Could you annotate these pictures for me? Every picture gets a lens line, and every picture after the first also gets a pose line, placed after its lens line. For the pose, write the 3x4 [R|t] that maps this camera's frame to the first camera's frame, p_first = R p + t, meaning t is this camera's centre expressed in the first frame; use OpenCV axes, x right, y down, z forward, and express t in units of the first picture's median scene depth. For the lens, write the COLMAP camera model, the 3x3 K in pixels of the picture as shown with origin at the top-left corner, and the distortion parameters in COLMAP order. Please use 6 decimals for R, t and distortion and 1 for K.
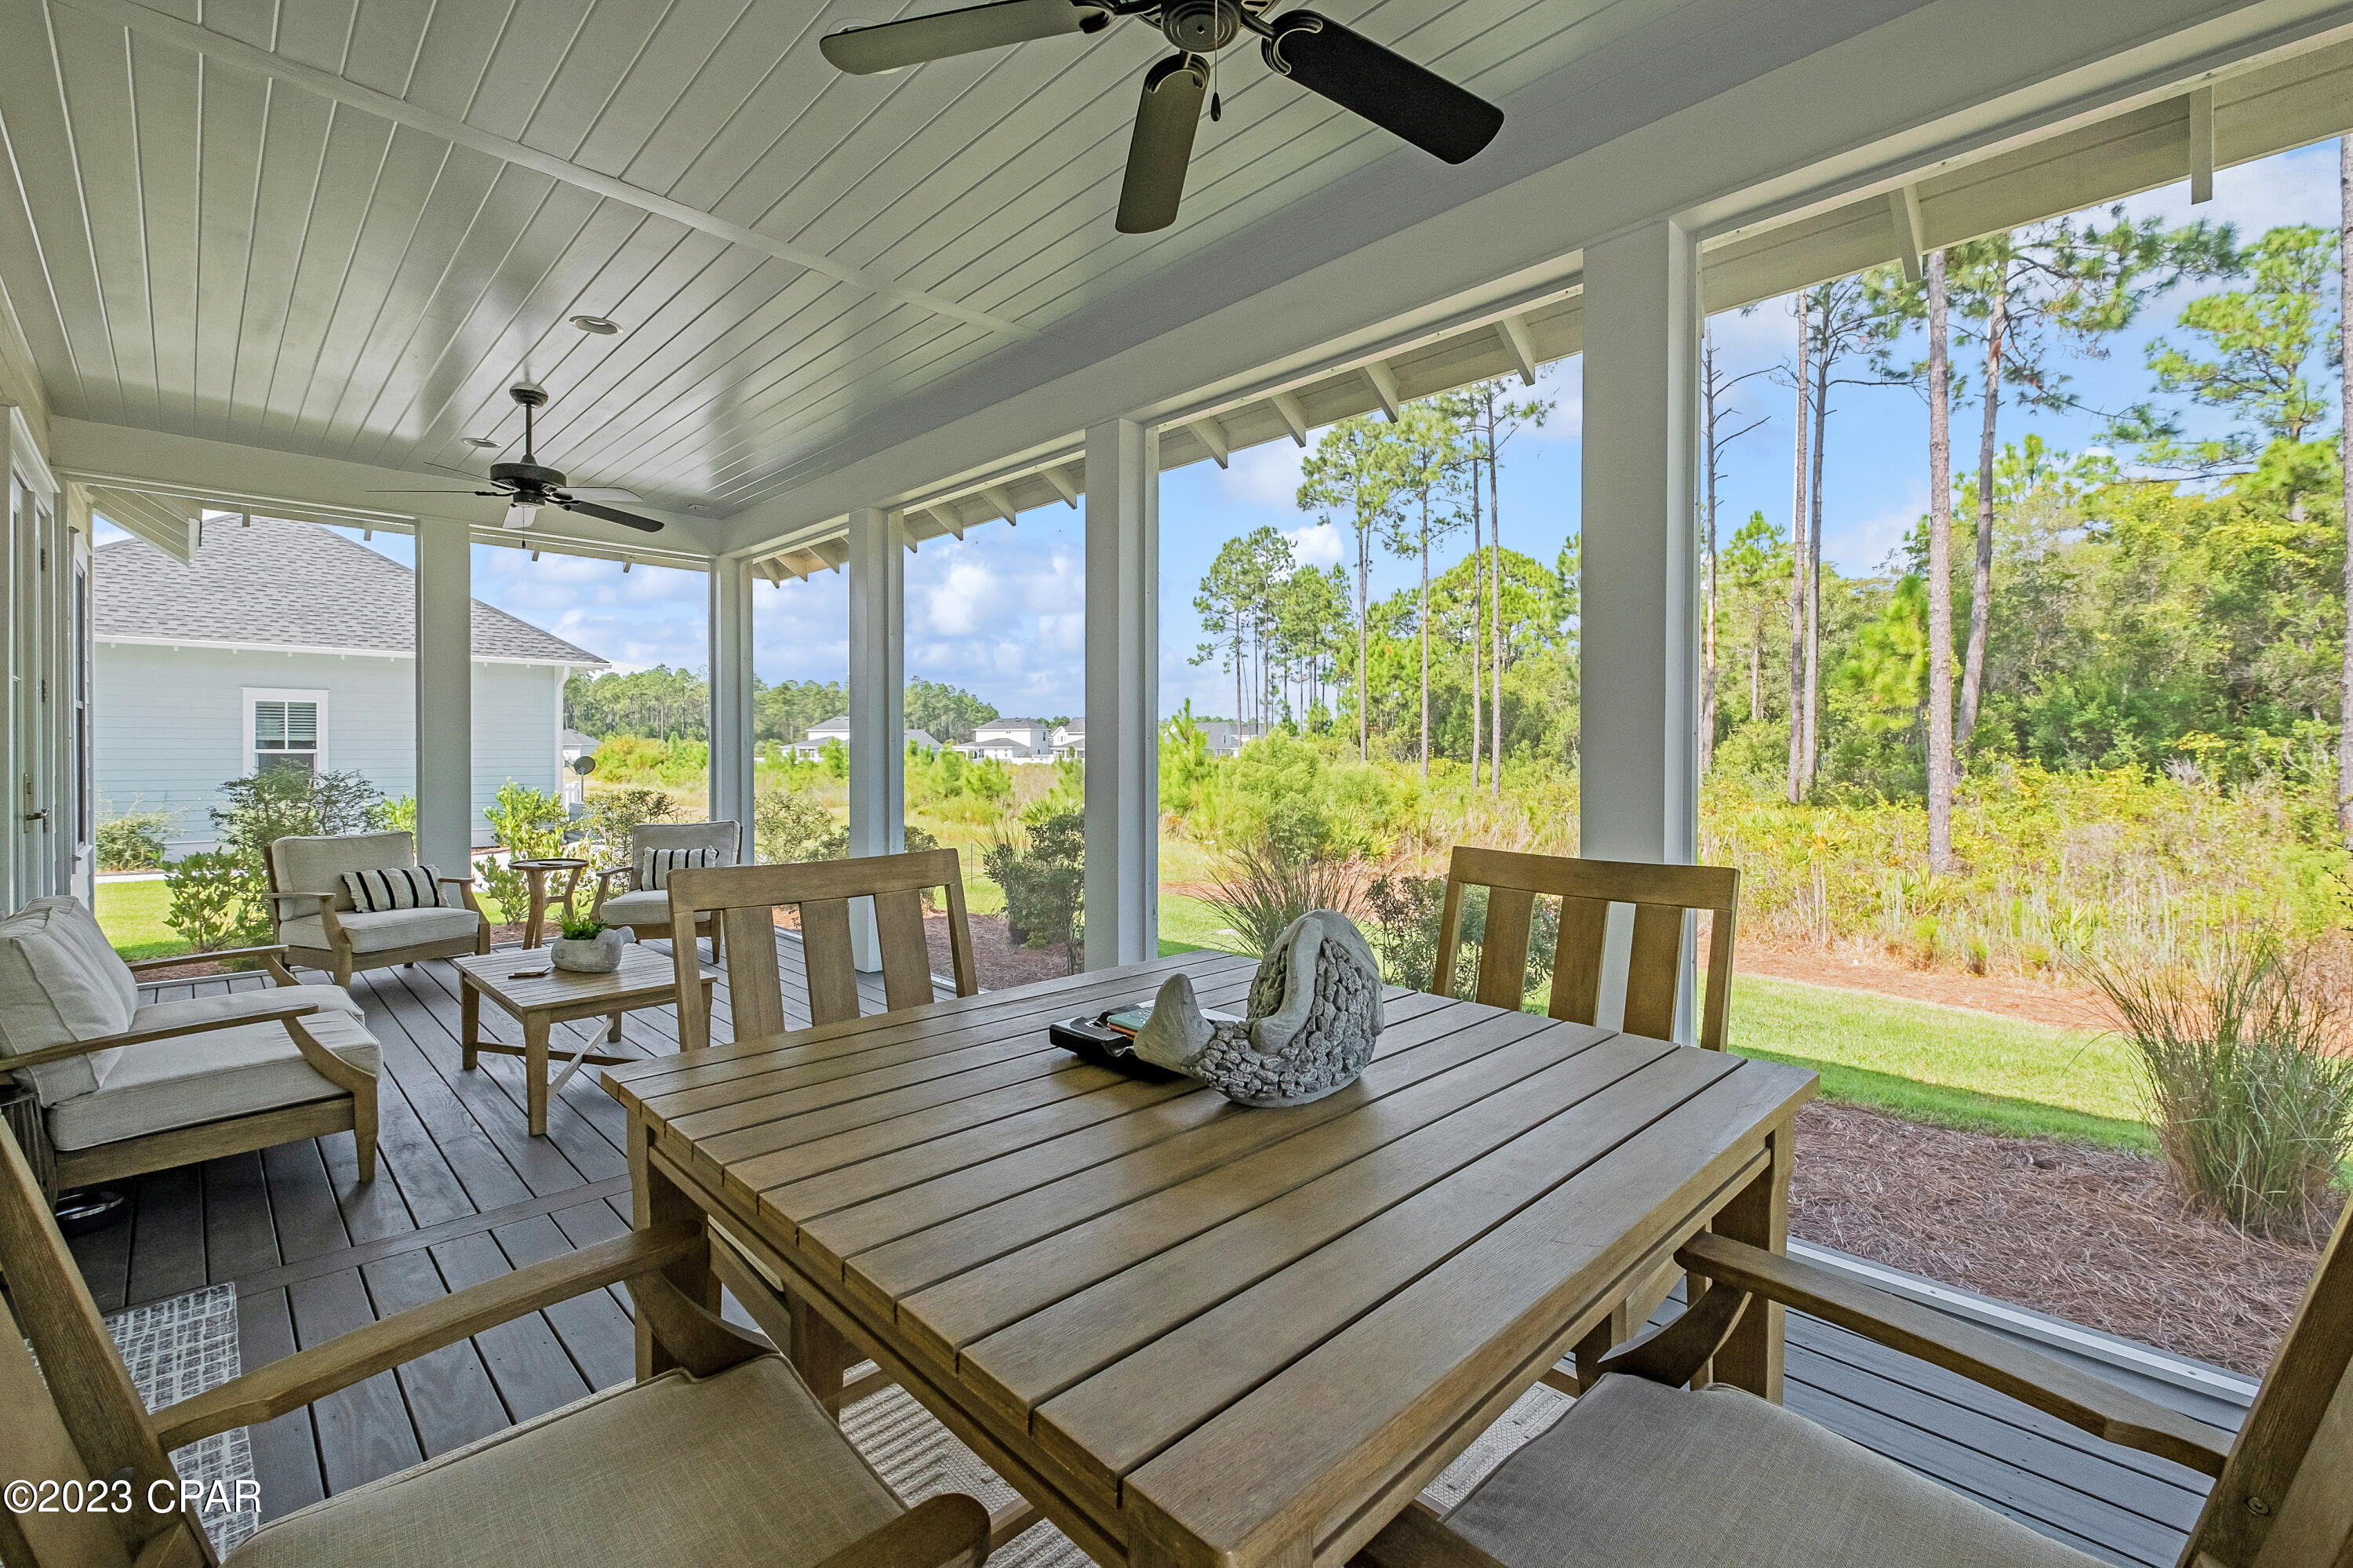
lens RADIAL K [[1015.2, 0, 1189.0], [0, 1015.2, 758.9], [0, 0, 1]] dist [0.004617, -0.000707]
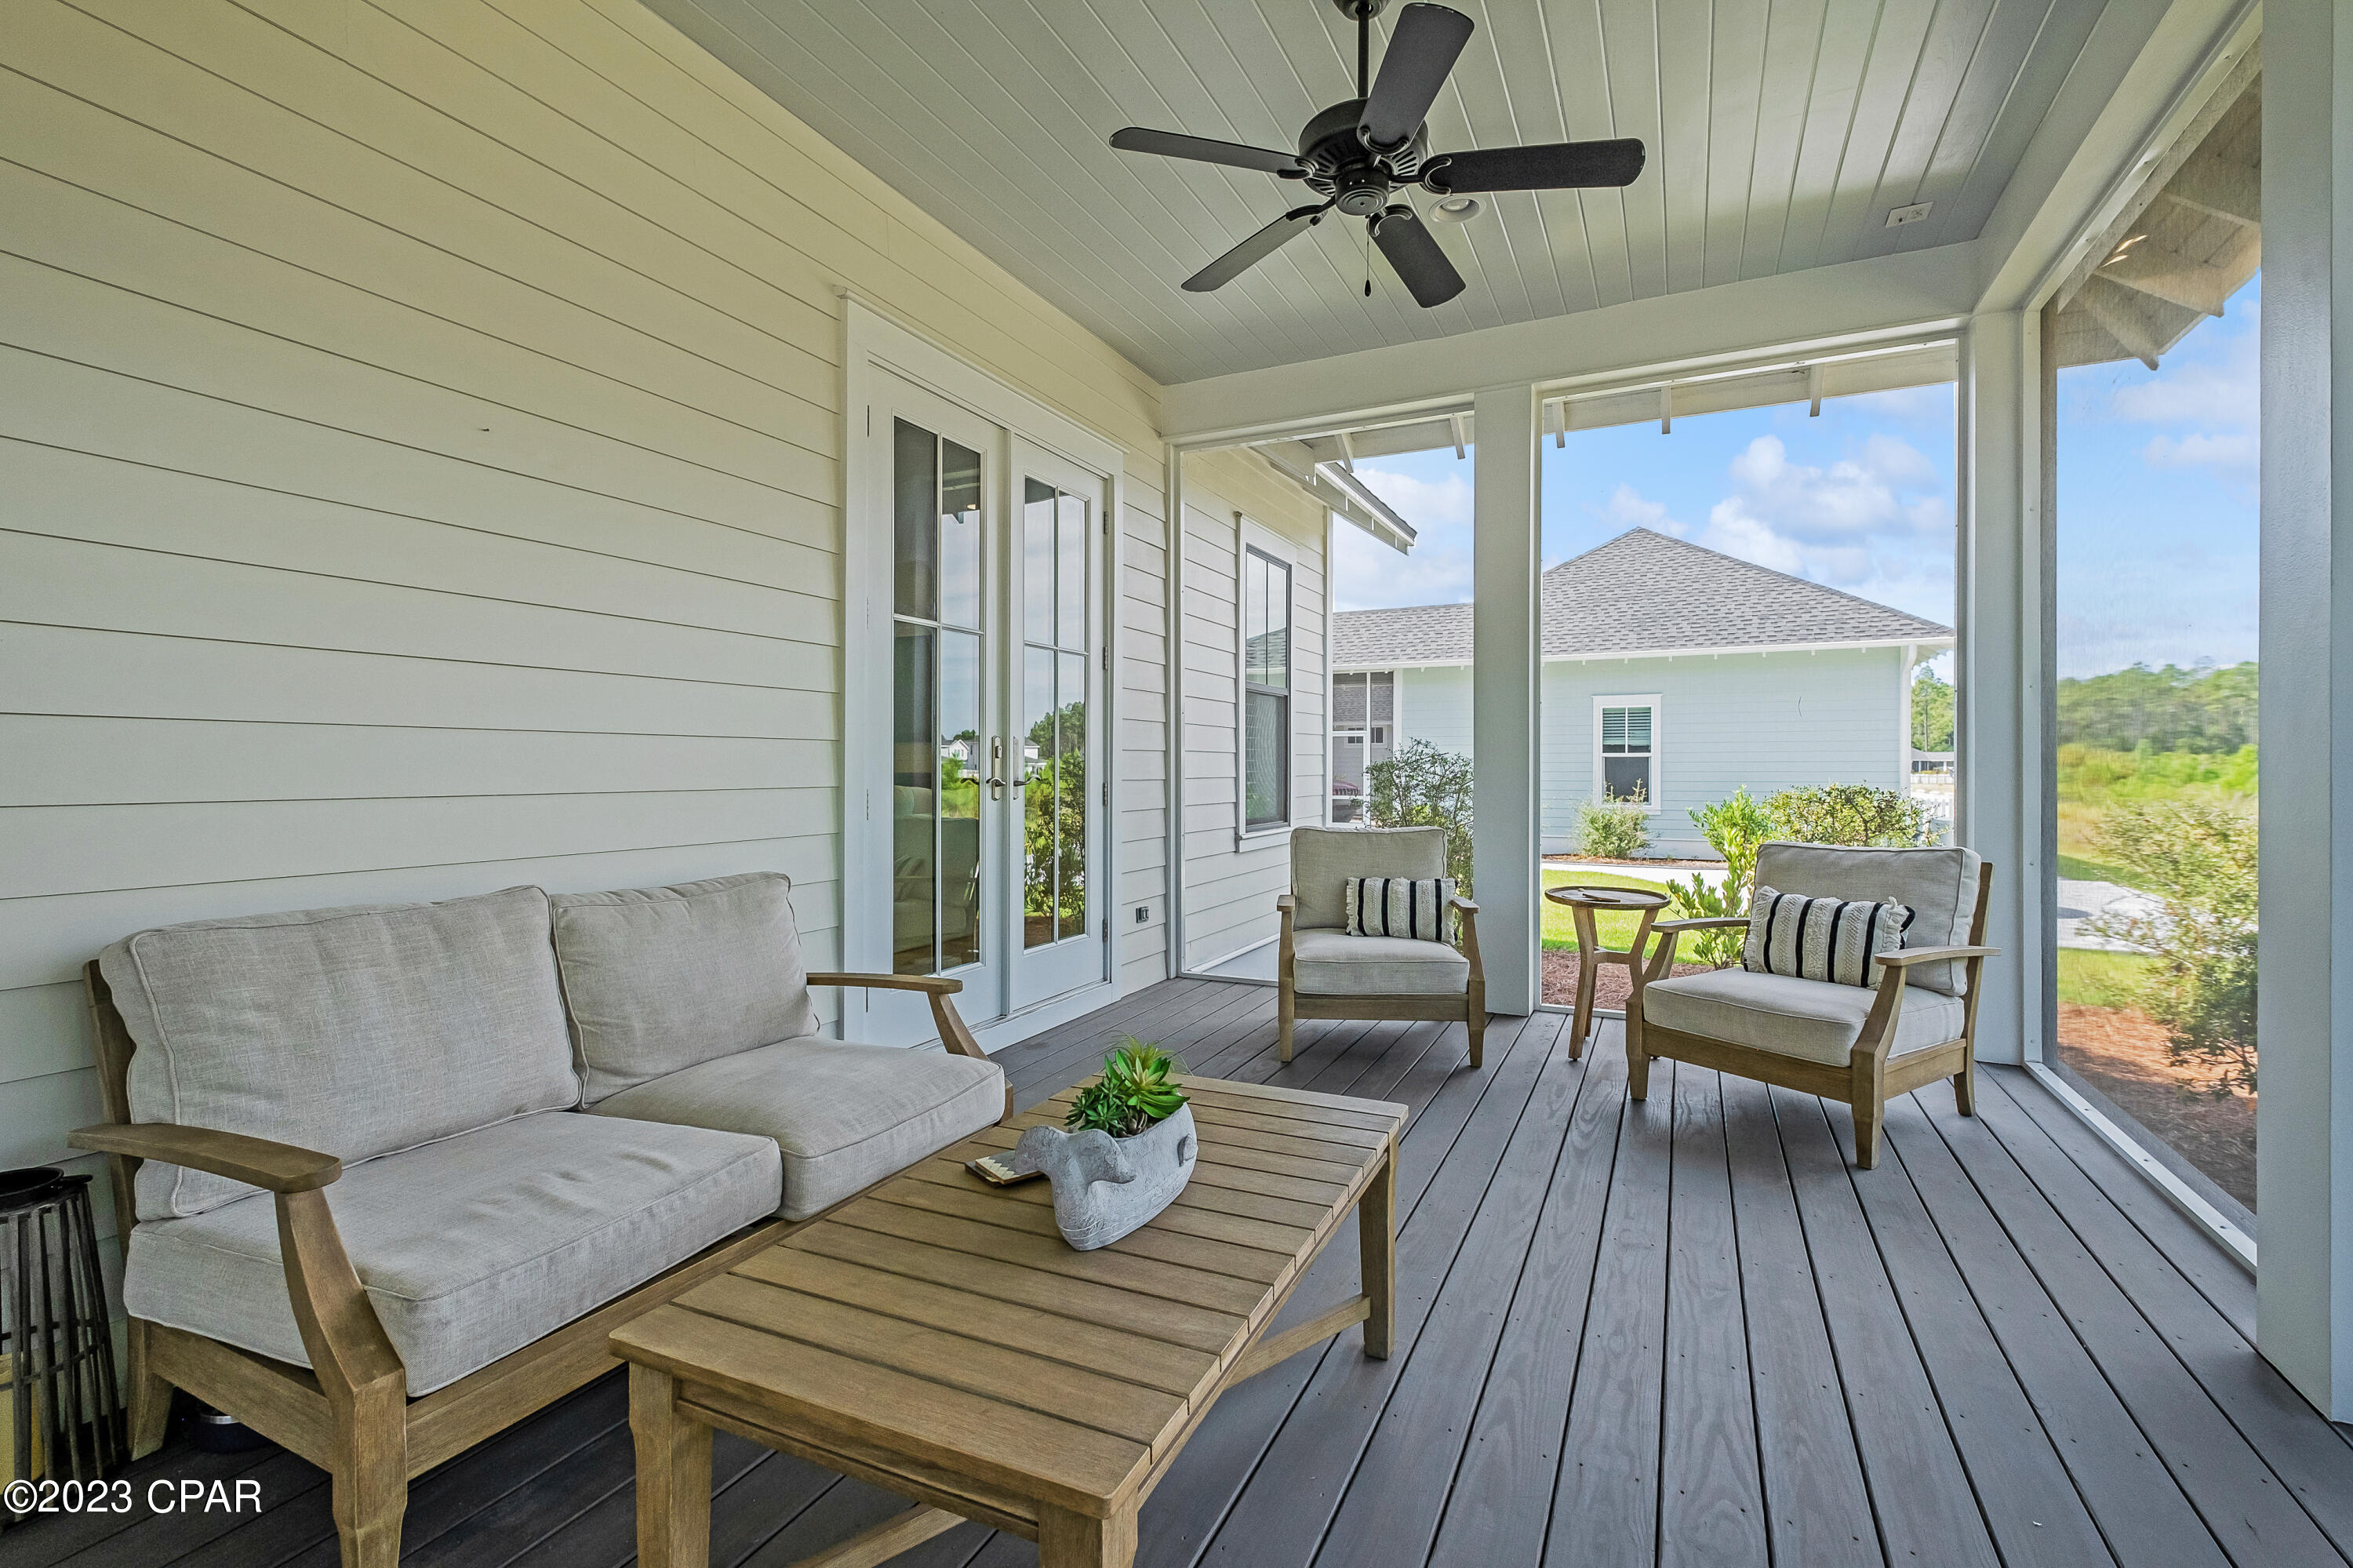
lens RADIAL K [[1015.2, 0, 1189.0], [0, 1015.2, 758.9], [0, 0, 1]] dist [0.004617, -0.000707]
pose [[0.334293, -0.011349, -0.942401, -0.060034], [-0.004545, 0.999896, -0.013653, 0.012935], [0.942458, 0.008847, 0.334207, 0.233398]]
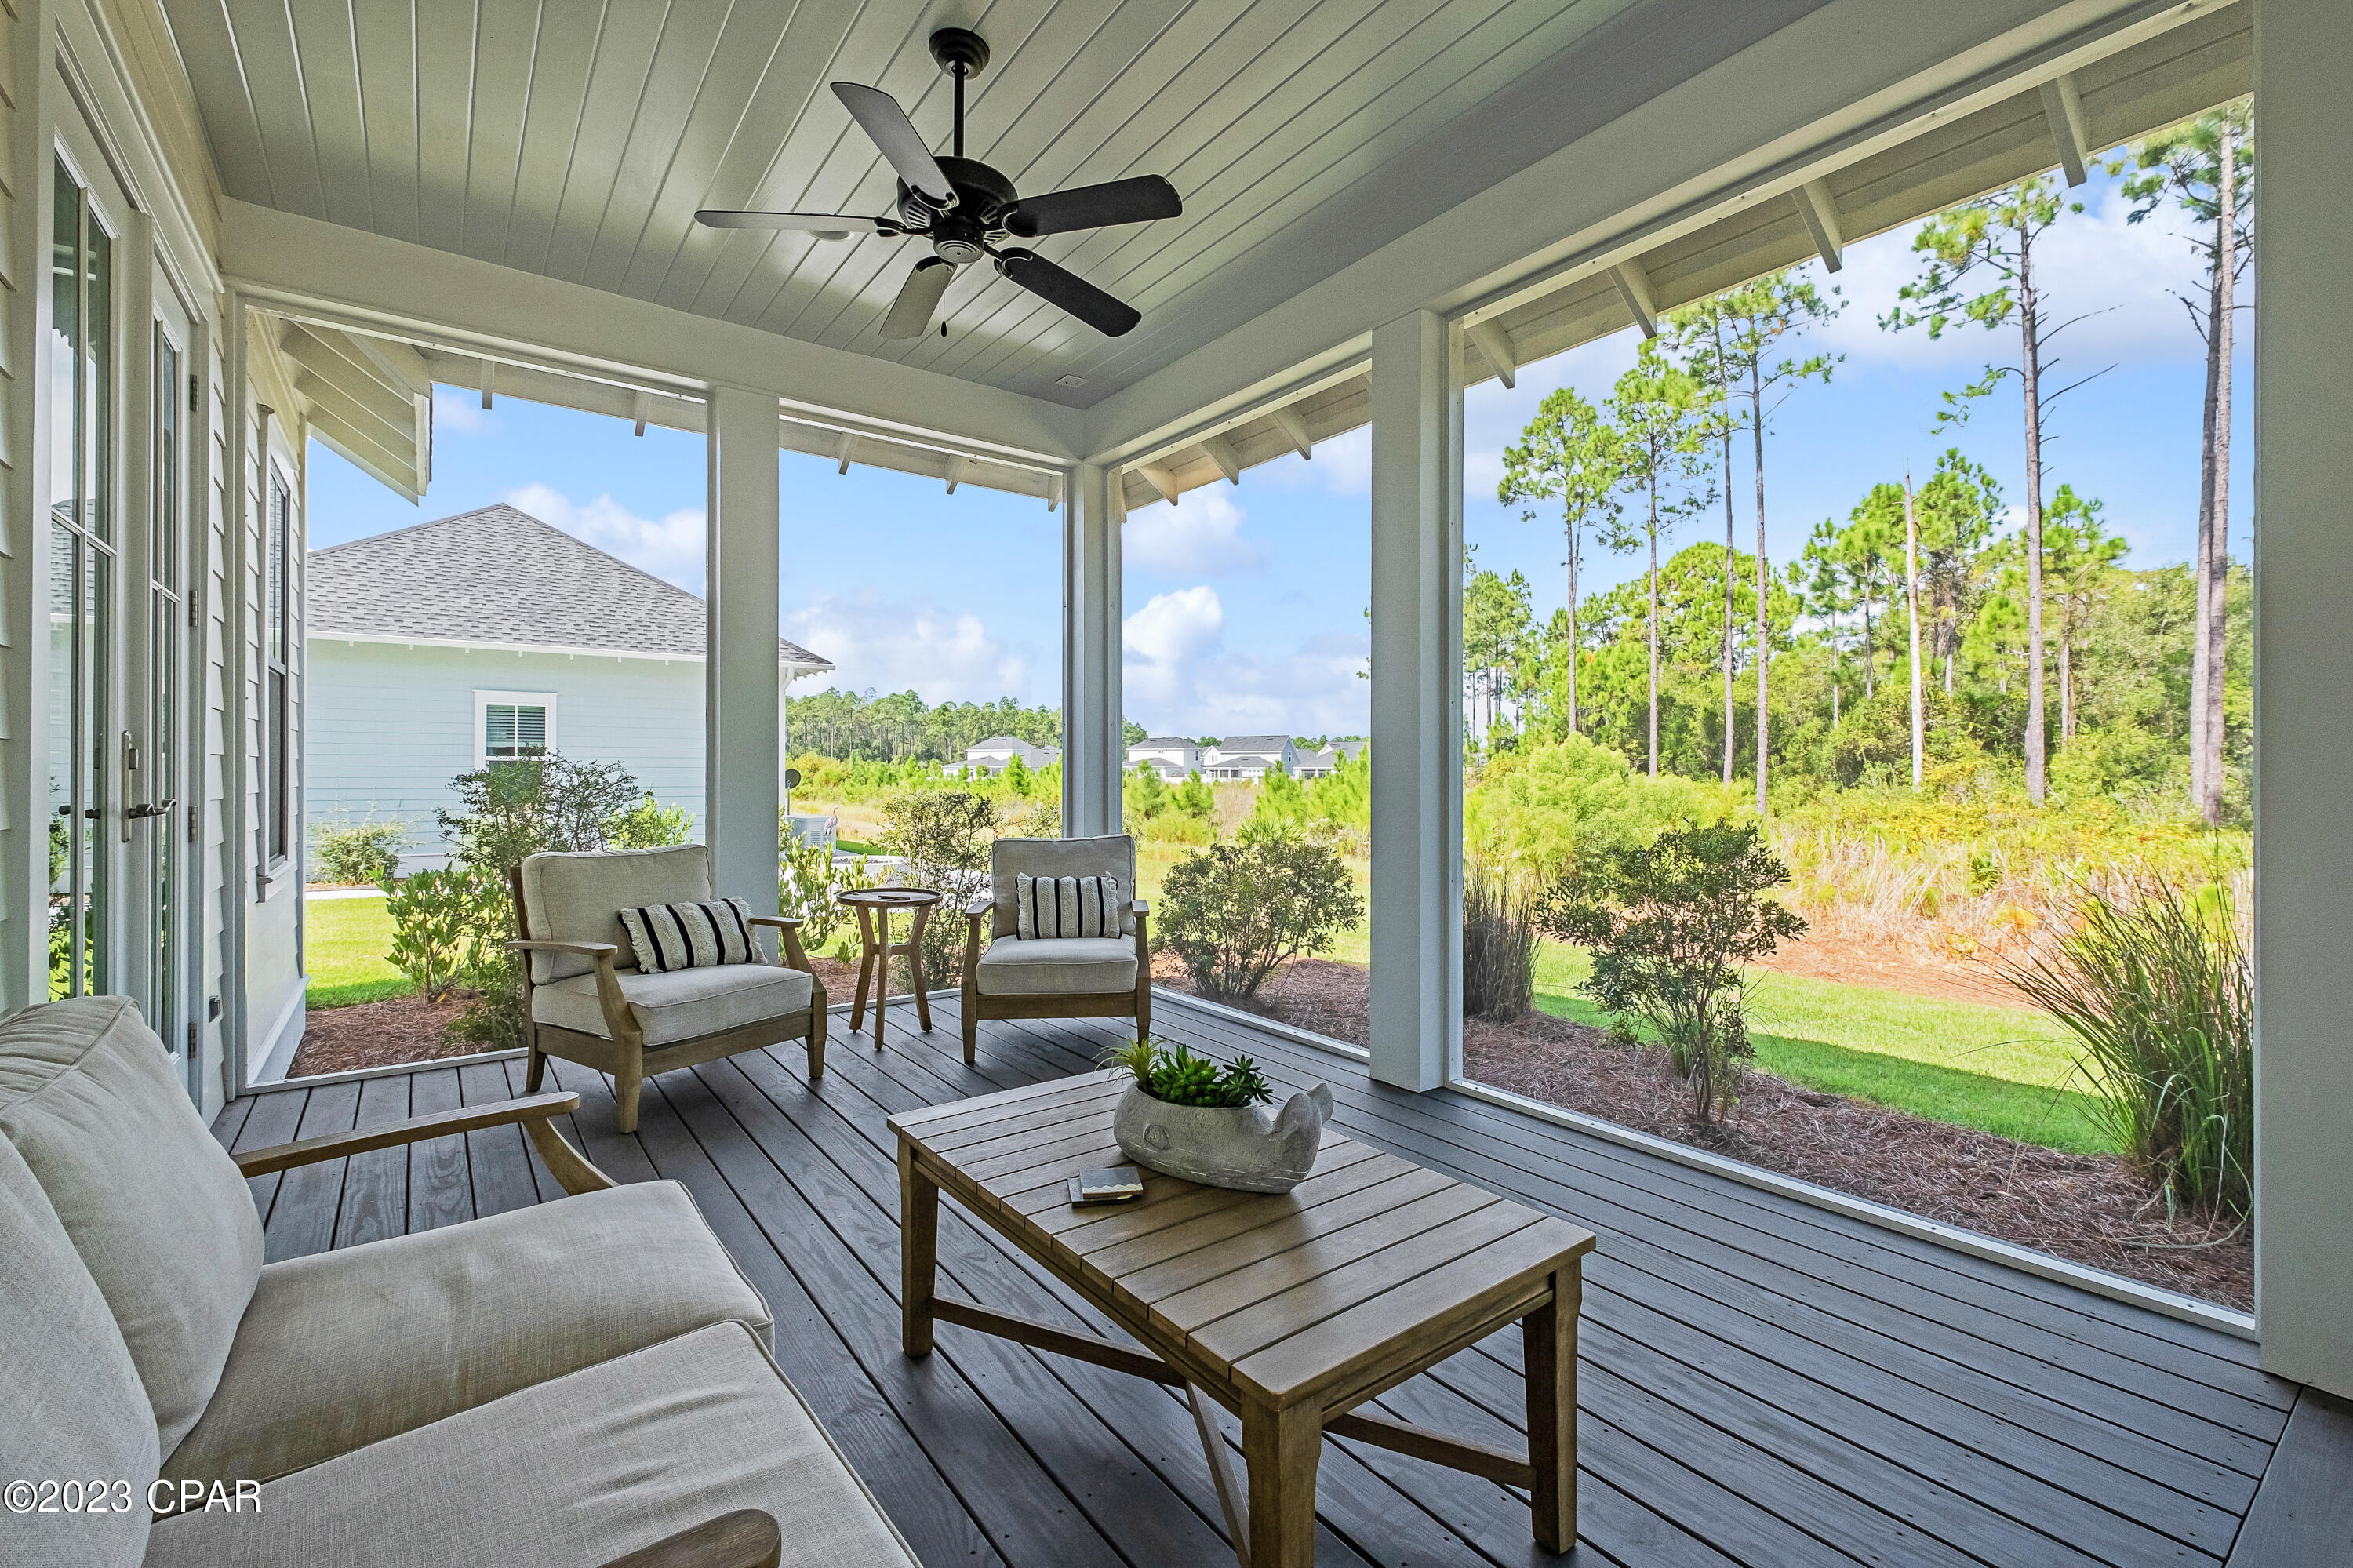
lens RADIAL K [[1034.2, 0, 1191.0], [0, 1034.2, 766.9], [0, 0, 1]] dist [0.019948, -0.005961]
pose [[0.989637, -0.000354, -0.143592, -0.138320], [-0.001332, 0.999931, -0.011647, 0.010645], [0.143586, 0.011718, 0.989568, 0.145863]]
